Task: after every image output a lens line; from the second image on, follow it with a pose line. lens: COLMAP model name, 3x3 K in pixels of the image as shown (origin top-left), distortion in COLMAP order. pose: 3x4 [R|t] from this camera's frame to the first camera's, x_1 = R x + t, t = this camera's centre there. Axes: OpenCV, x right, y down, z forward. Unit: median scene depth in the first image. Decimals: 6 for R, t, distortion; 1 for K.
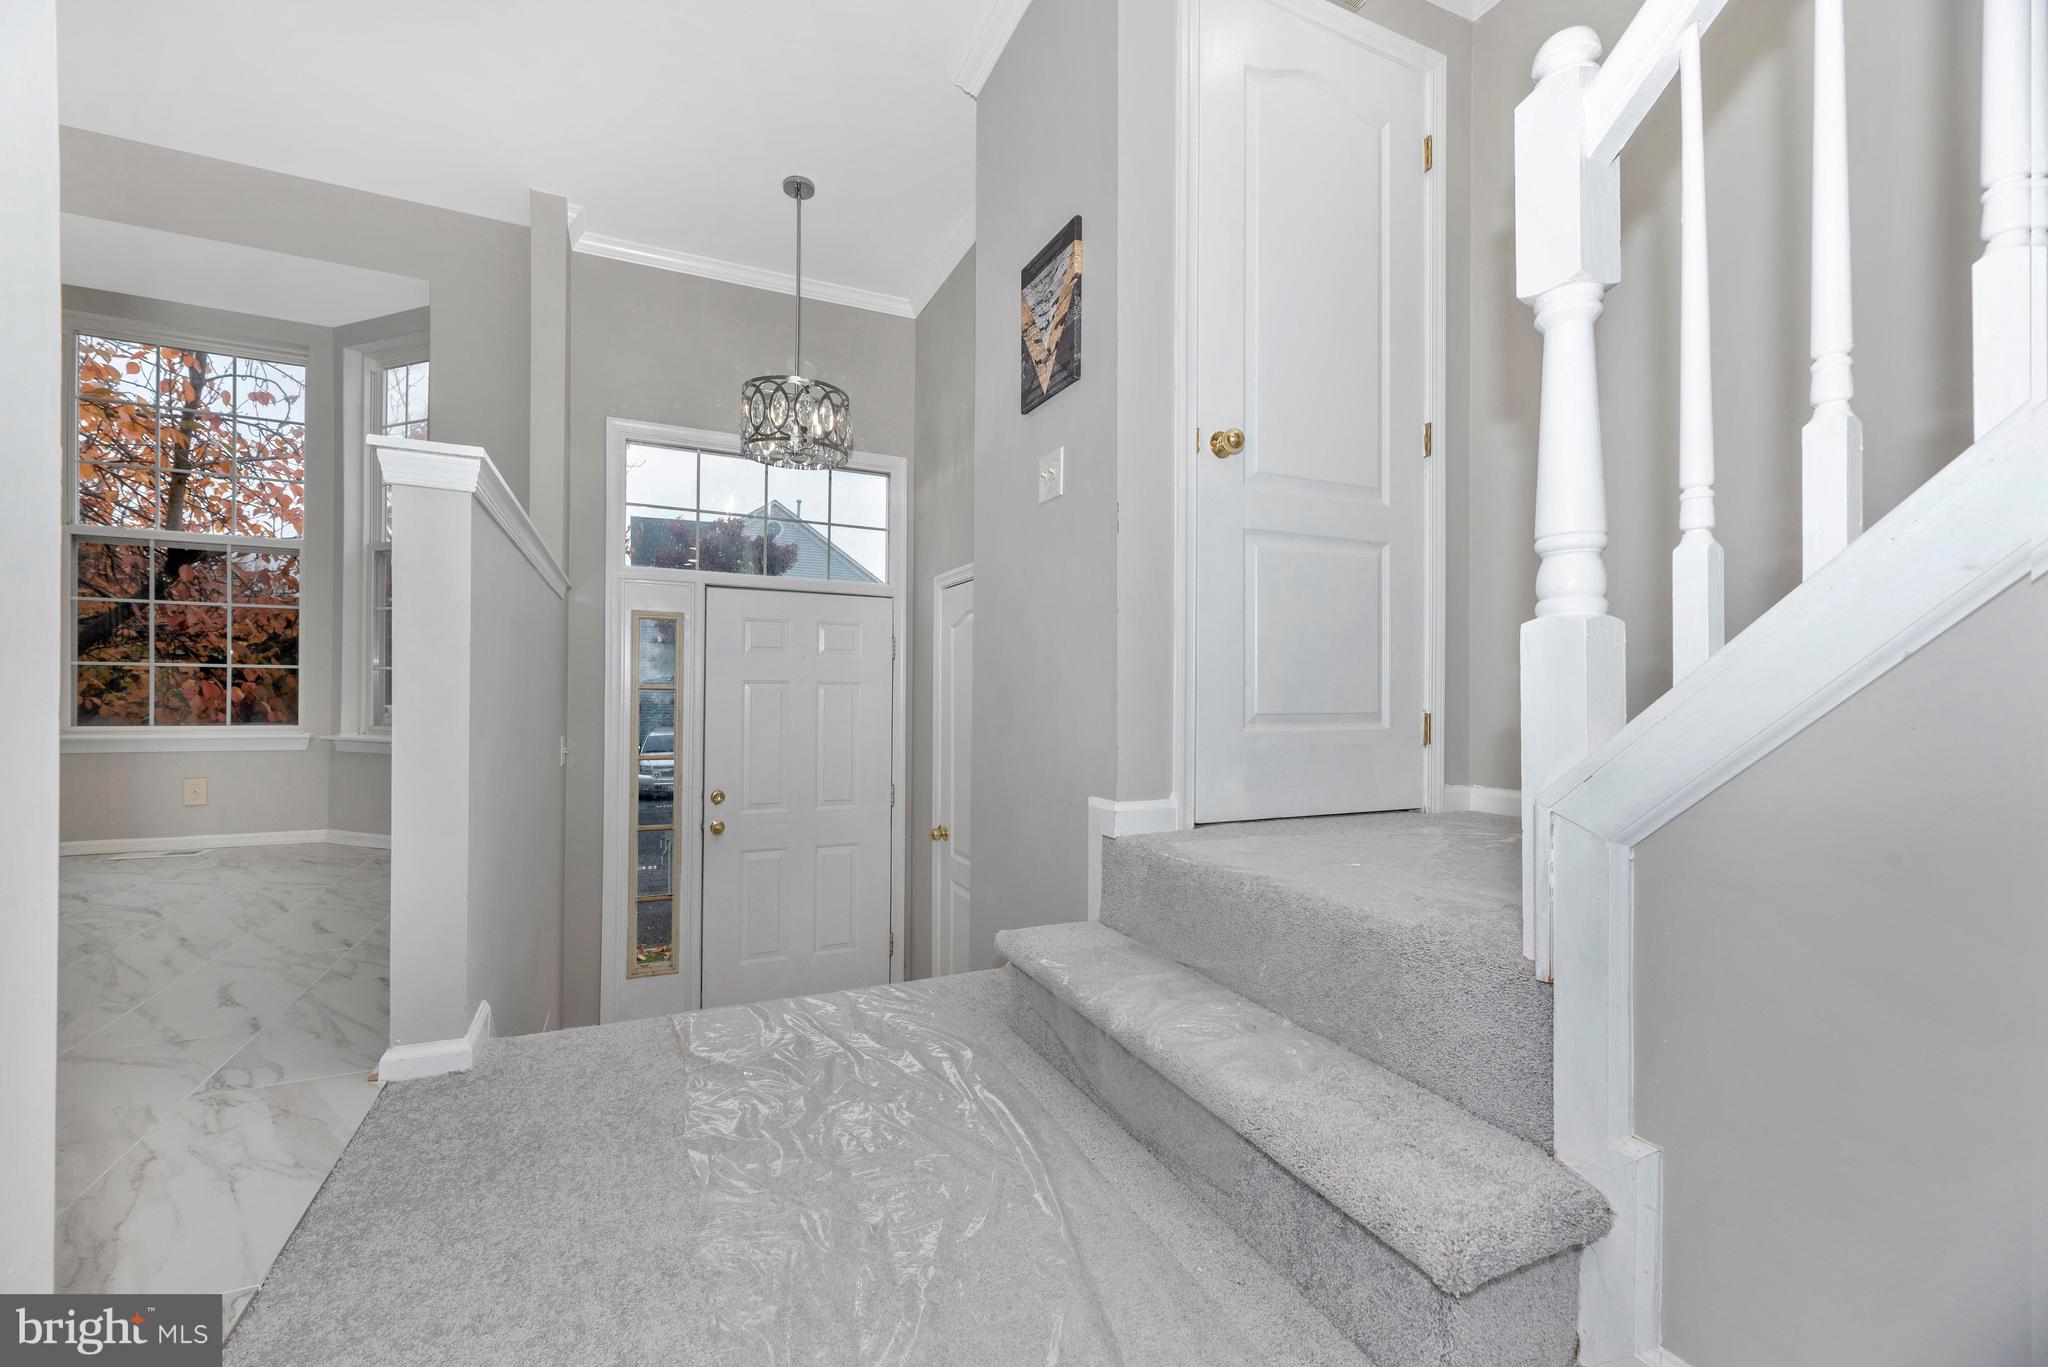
lens RADIAL K [[827.1, 0, 1002.9], [0, 827.1, 717.5], [0, 0, 1]] dist [0.006234, -0.001479]
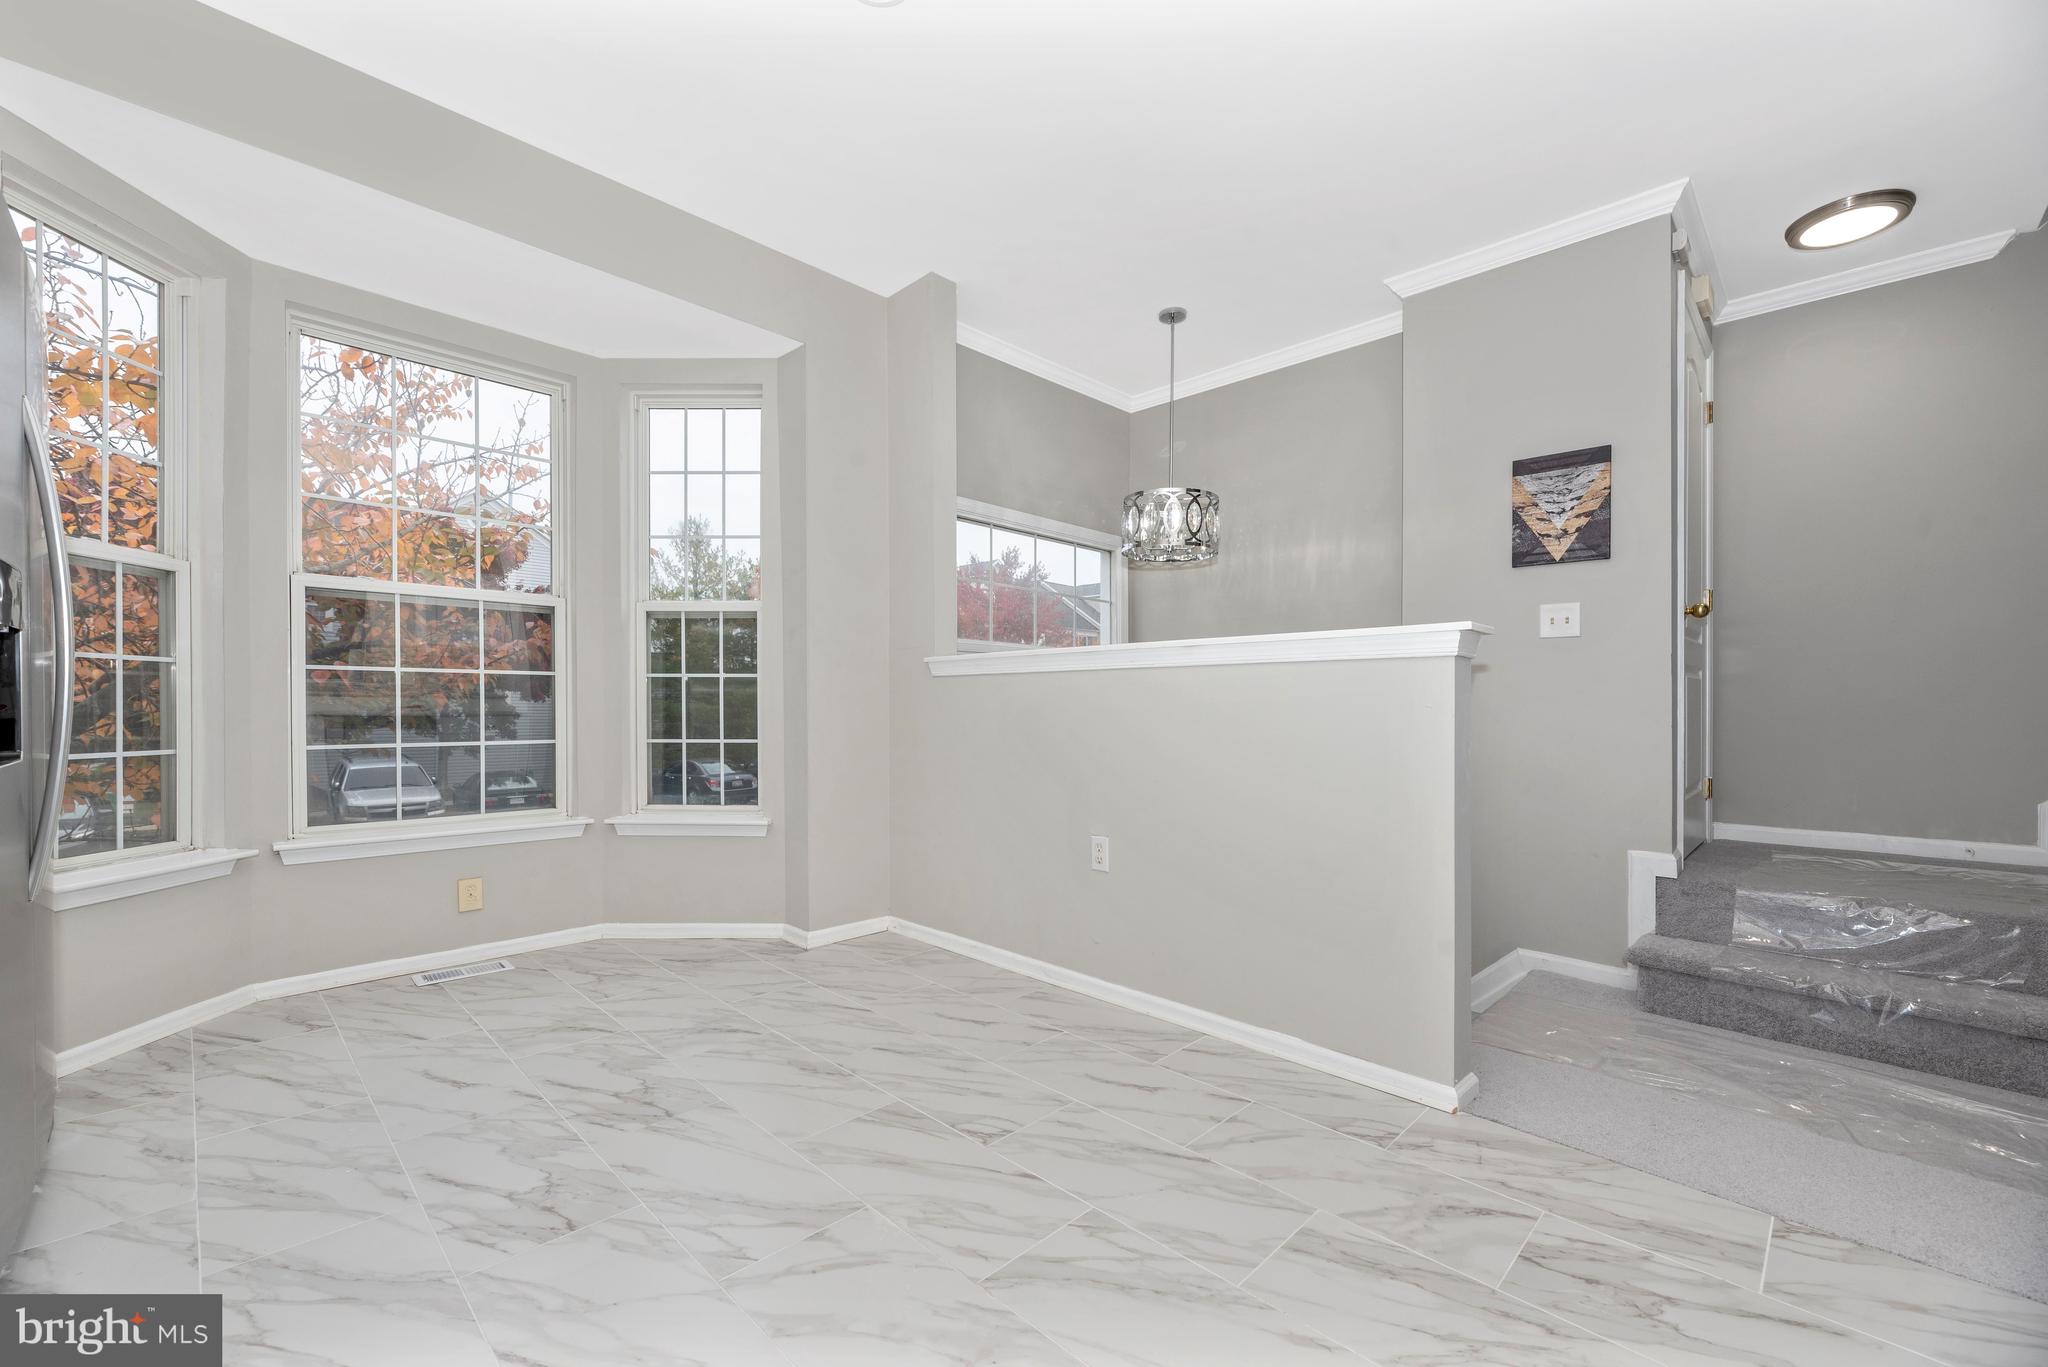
lens RADIAL K [[827.1, 0, 1072.0], [0, 827.1, 739.1], [0, 0, 1]] dist [0.006234, -0.001479]
pose [[0.931977, -0.016768, 0.362129, -0.643972], [0.016144, 0.999858, 0.004750, -0.059908], [-0.362157, 0.001419, 0.932116, 0.002359]]
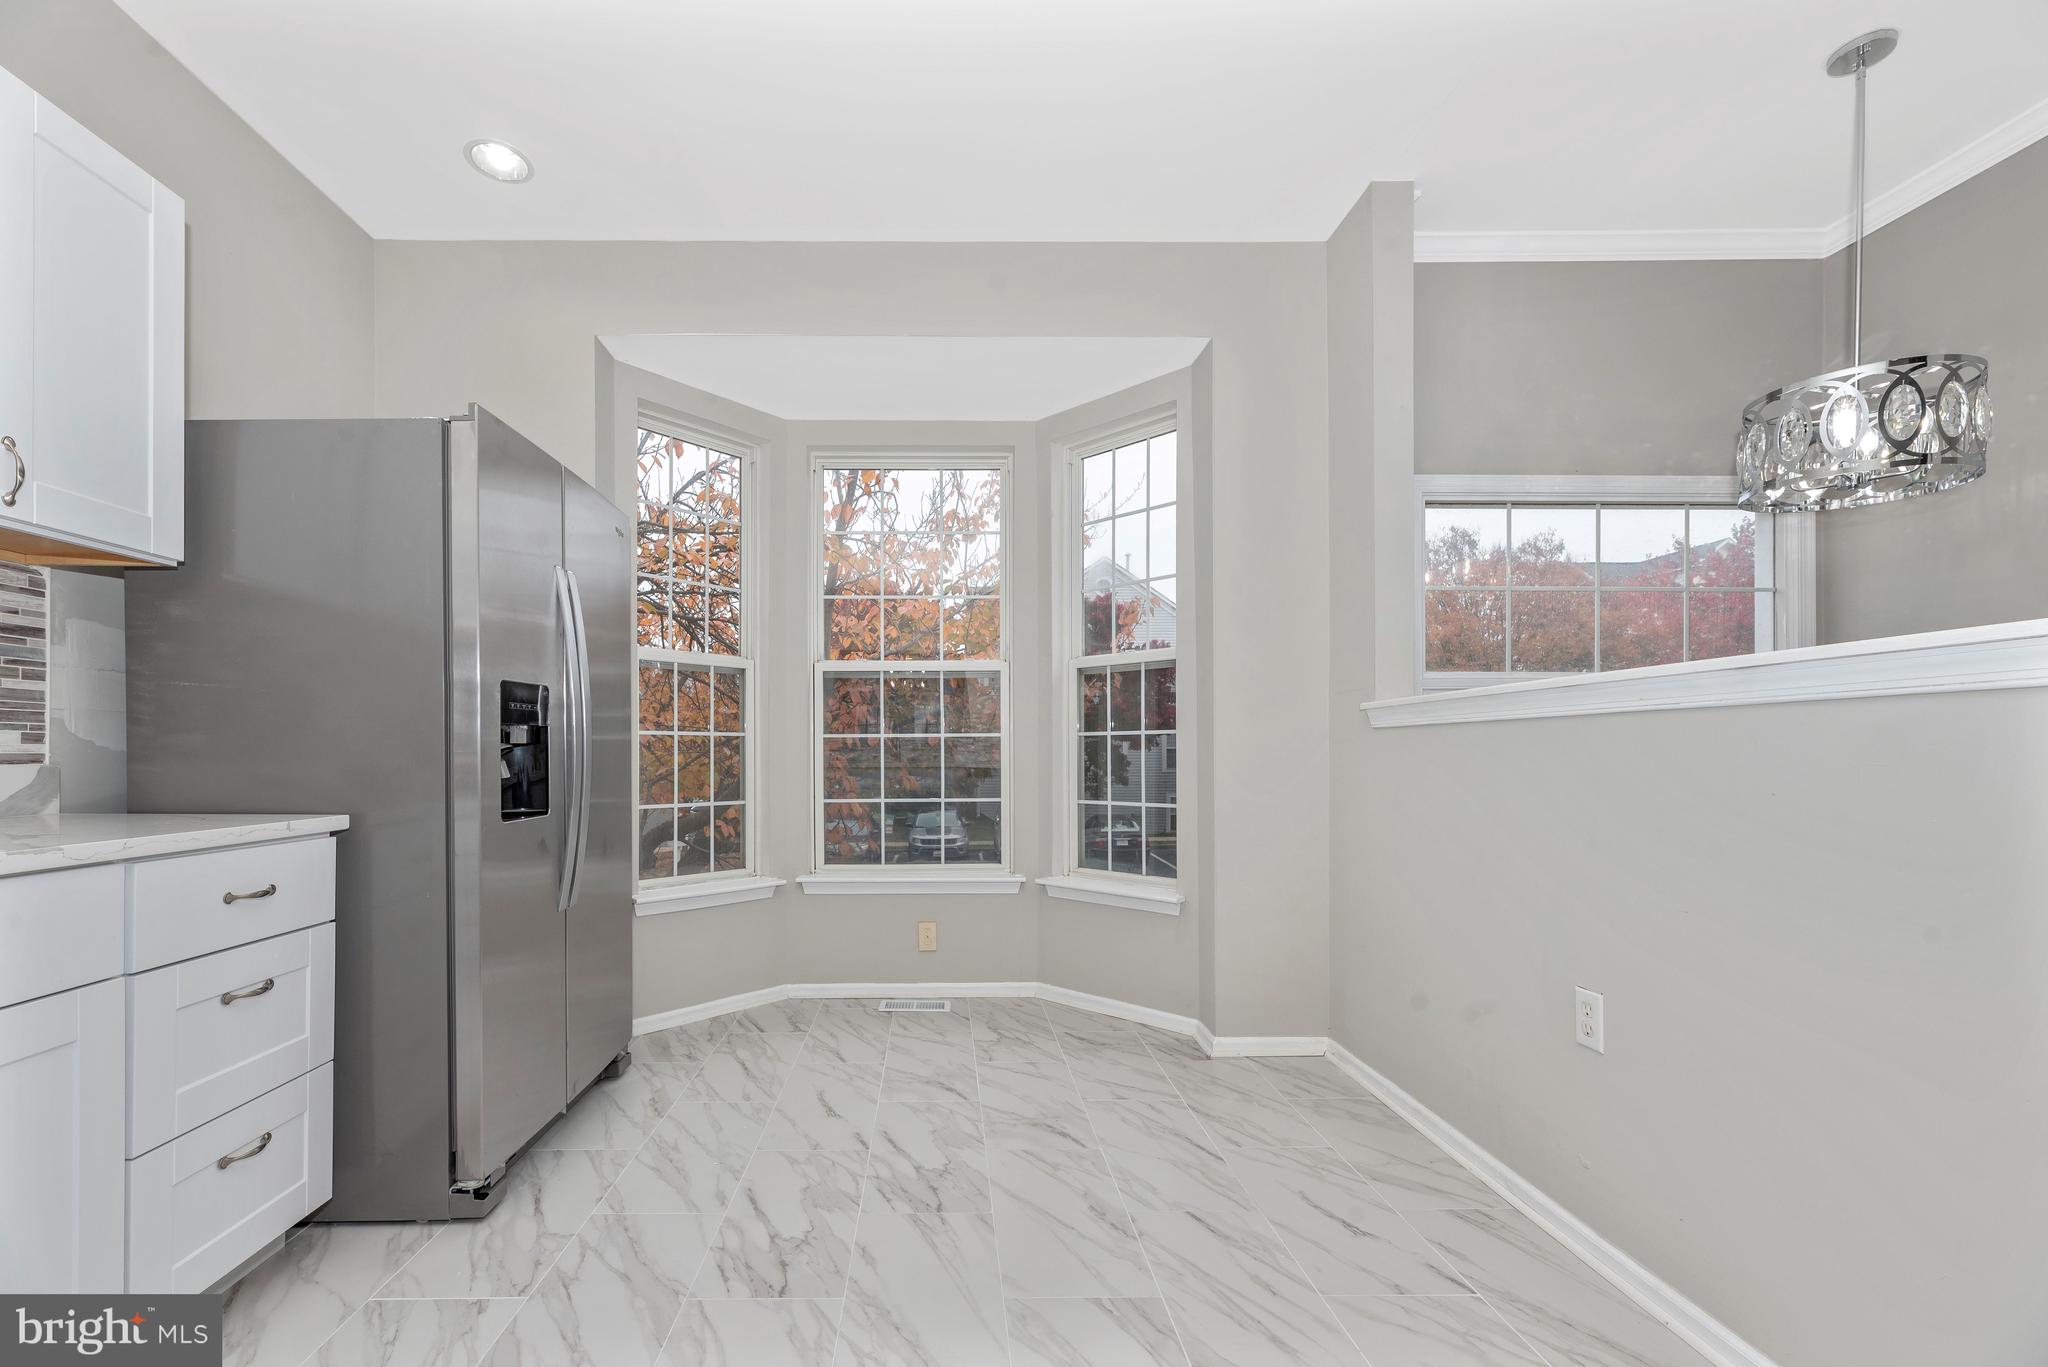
lens RADIAL K [[900.3, 0, 944.9], [0, 900.3, 780.2], [0, 0, 1]] dist [0.009955, -0.001682]
pose [[0.907967, 0.002948, -0.419032, -0.485870], [-0.007560, 0.999928, -0.009347, -0.073308], [0.418974, 0.011655, 0.907923, 0.083802]]
